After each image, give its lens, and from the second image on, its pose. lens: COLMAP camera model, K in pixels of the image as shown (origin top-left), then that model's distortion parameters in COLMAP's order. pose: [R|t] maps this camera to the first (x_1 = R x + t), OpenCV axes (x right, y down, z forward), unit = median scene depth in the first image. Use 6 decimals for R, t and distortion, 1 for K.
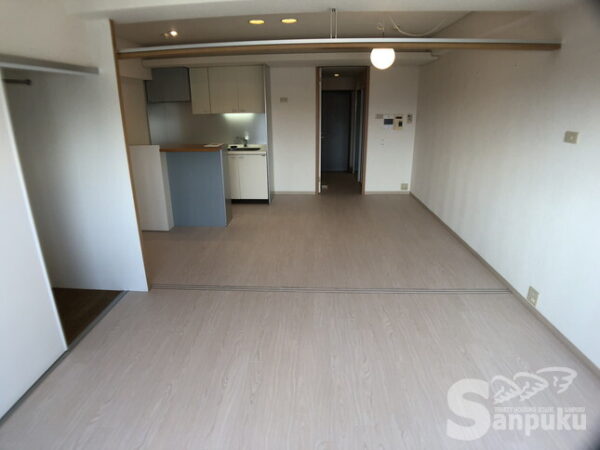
lens RADIAL K [[347.6, 0, 296.9], [0, 347.6, 222.7], [0, 0, 1]] dist [-0.065202, 0.003049]
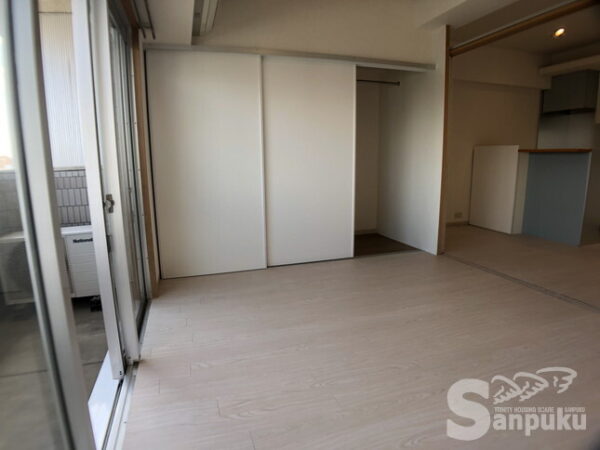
lens RADIAL K [[347.6, 0, 296.9], [0, 347.6, 222.7], [0, 0, 1]] dist [-0.065202, 0.003049]
pose [[0.391796, 0.185351, -0.901189, 0.253440], [-0.277430, 0.957706, 0.076361, 0.088772], [0.877228, 0.220099, 0.426647, 0.055913]]
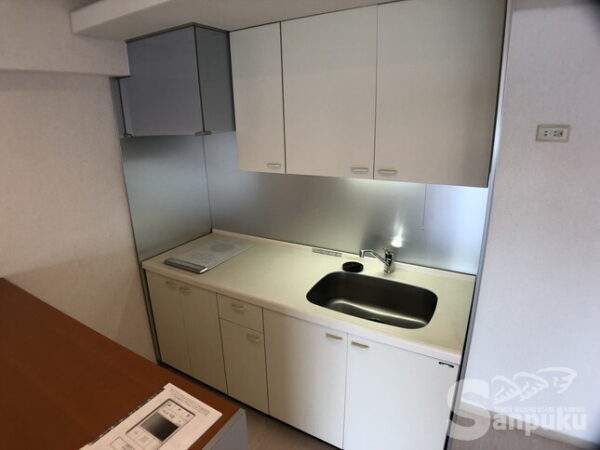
lens RADIAL K [[347.6, 0, 296.9], [0, 347.6, 222.7], [0, 0, 1]] dist [-0.065202, 0.003049]
pose [[0.901631, 0.120539, -0.415371, -0.132583], [-0.120586, 0.992356, 0.026225, -0.357344], [0.415357, 0.026443, 0.909274, 0.906290]]
